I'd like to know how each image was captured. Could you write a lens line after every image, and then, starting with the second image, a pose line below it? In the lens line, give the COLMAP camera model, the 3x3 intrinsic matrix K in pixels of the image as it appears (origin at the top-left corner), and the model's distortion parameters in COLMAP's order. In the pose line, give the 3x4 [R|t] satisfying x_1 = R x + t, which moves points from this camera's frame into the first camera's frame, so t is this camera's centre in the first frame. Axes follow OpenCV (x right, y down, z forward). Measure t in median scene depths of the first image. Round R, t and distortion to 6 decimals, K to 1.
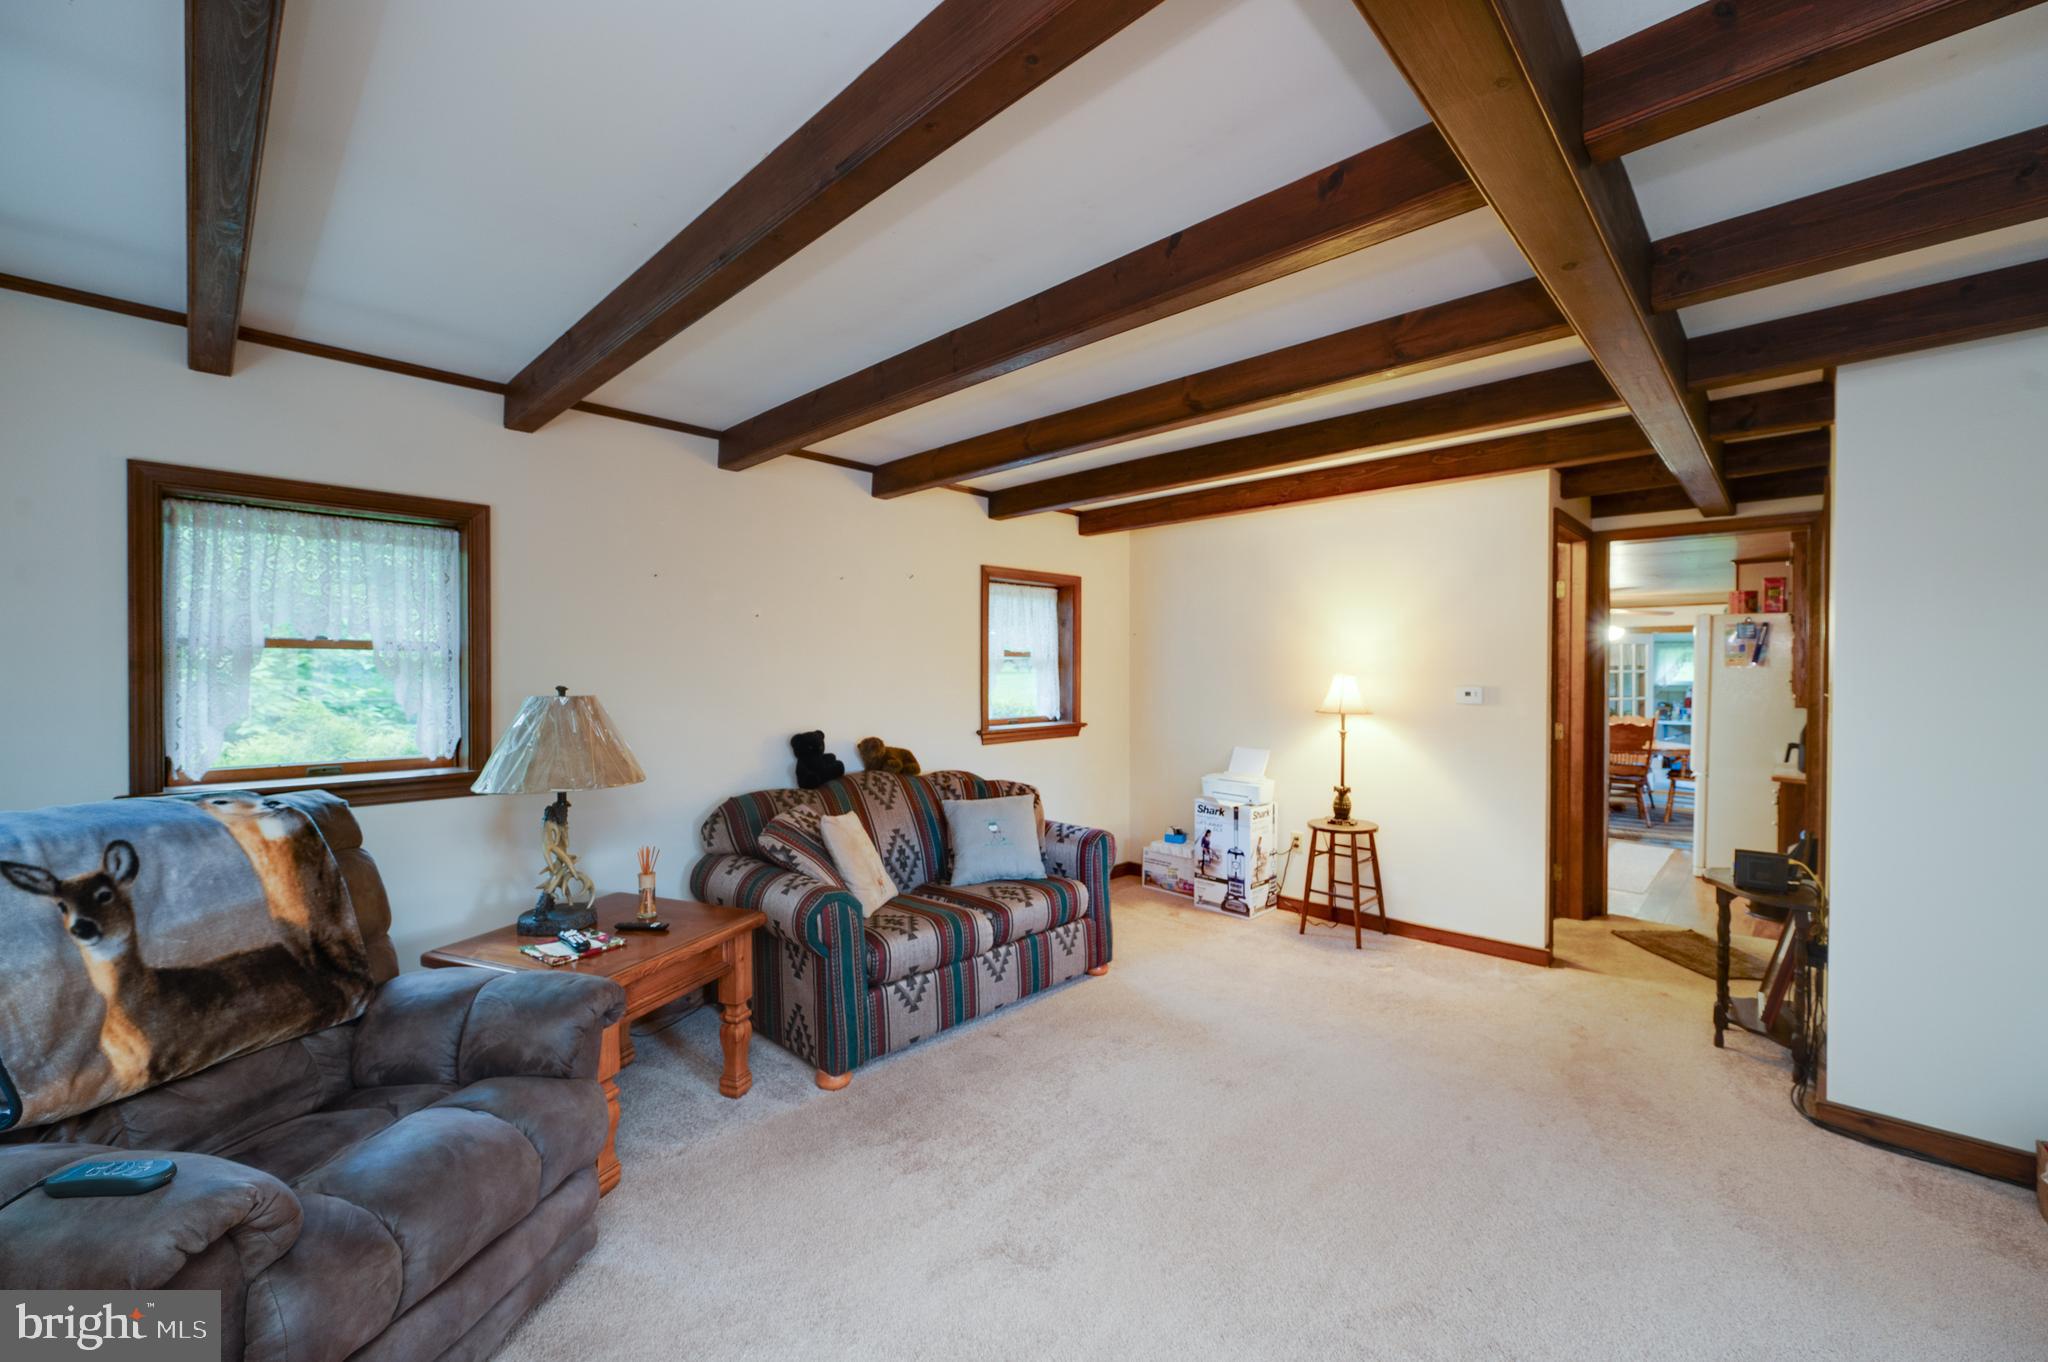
lens RADIAL K [[807.9, 0, 1032.7], [0, 807.9, 680.7], [0, 0, 1]] dist [-0.001084, 0.000087]
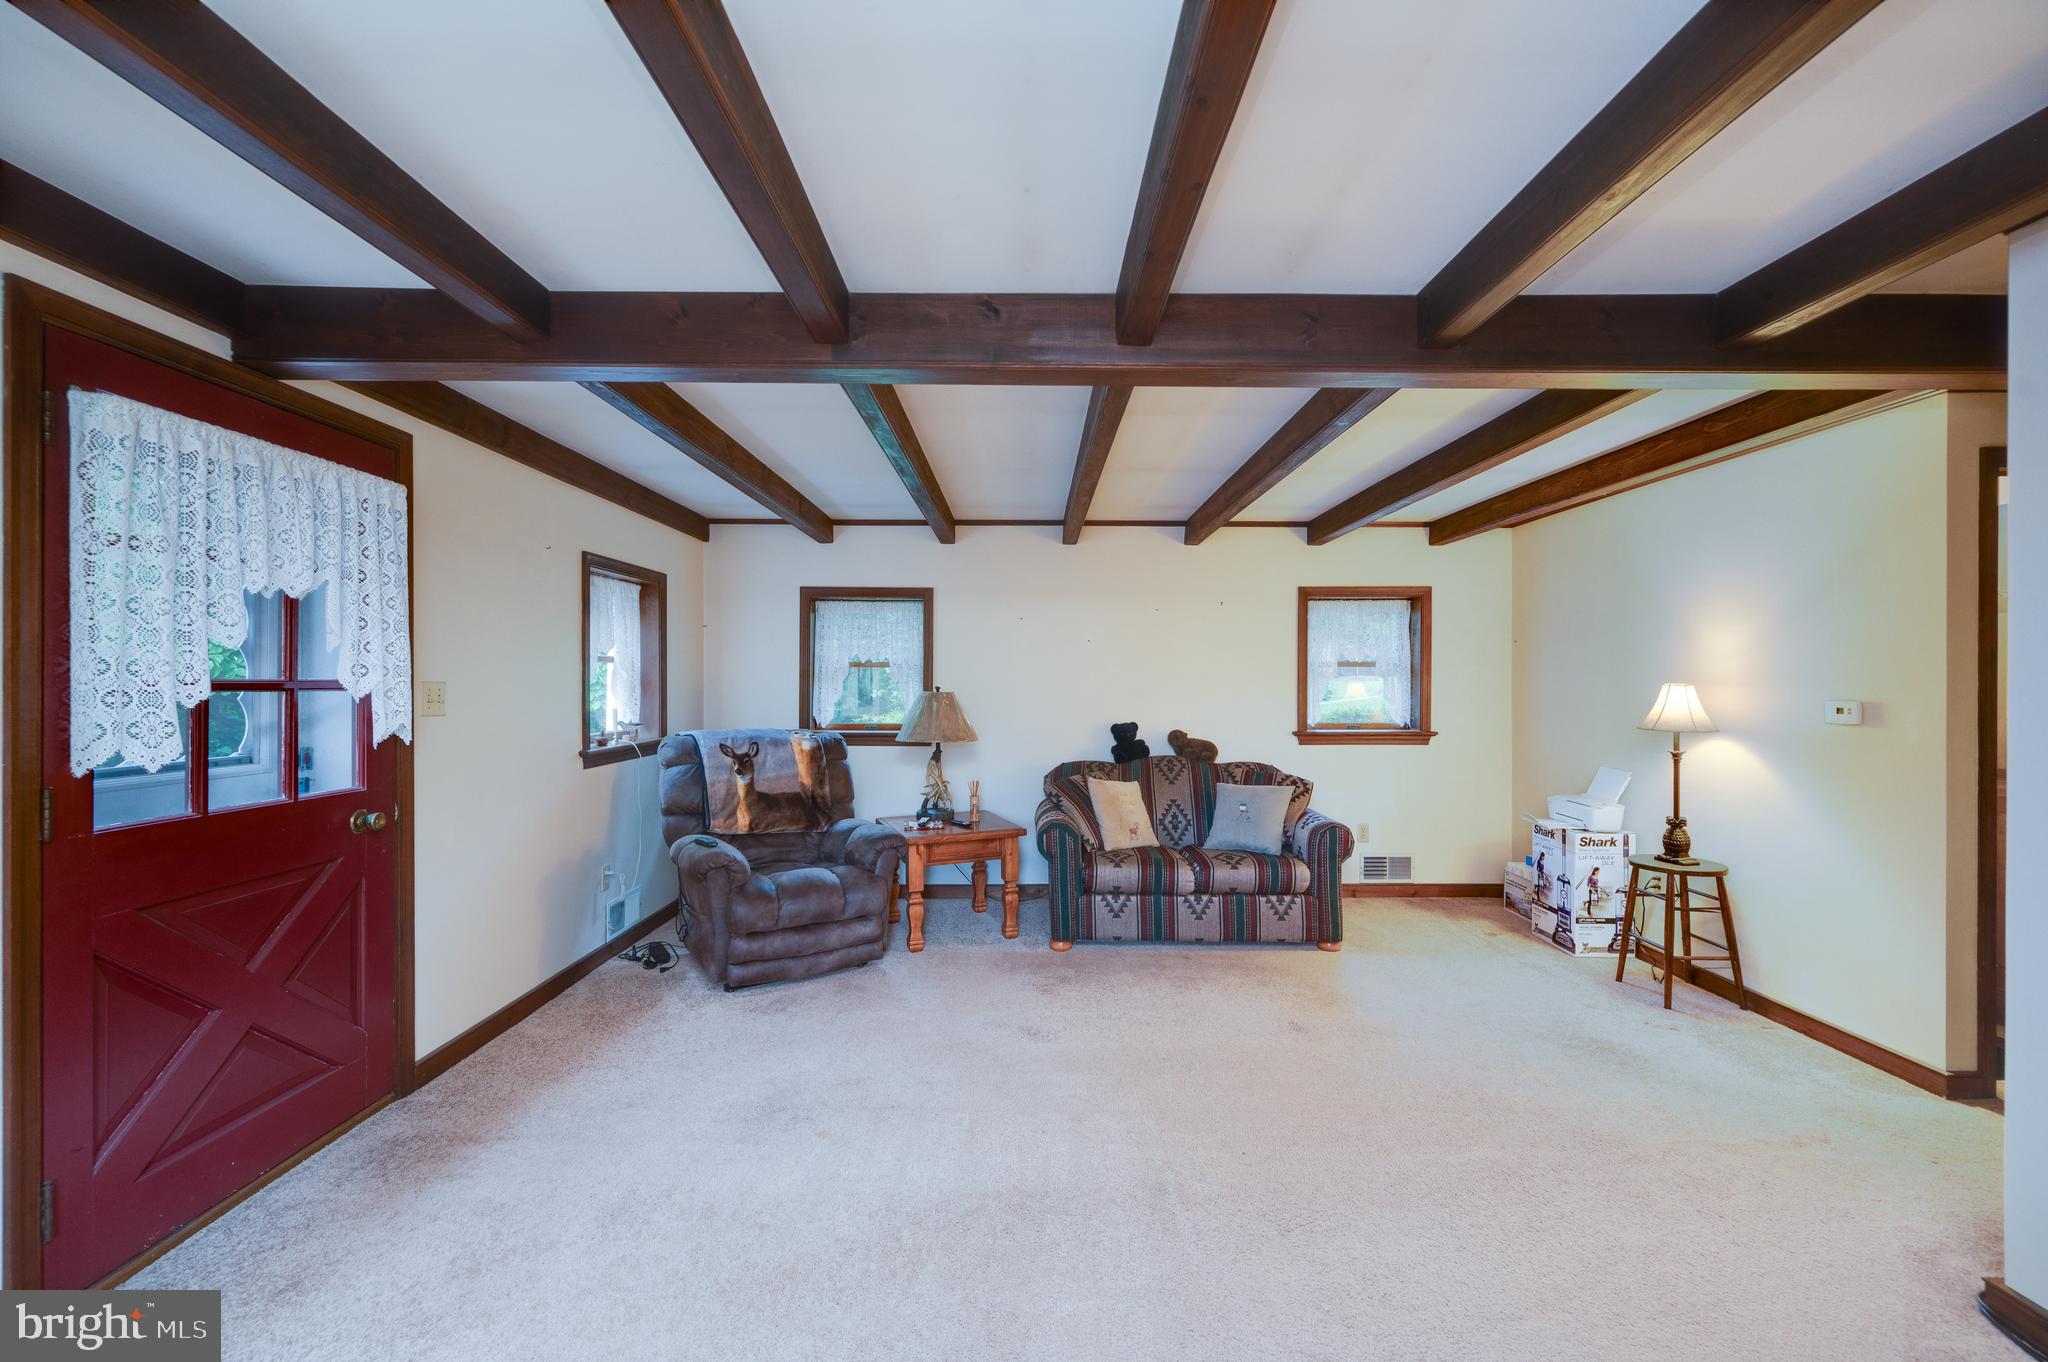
lens RADIAL K [[807.9, 0, 1025.3], [0, 807.9, 677.3], [0, 0, 1]] dist [-0.001084, 0.000087]
pose [[0.696515, 0.000345, -0.717542, 0.573403], [-0.012717, 0.999849, -0.011863, 0.003732], [0.717429, 0.017388, 0.696414, -0.083879]]
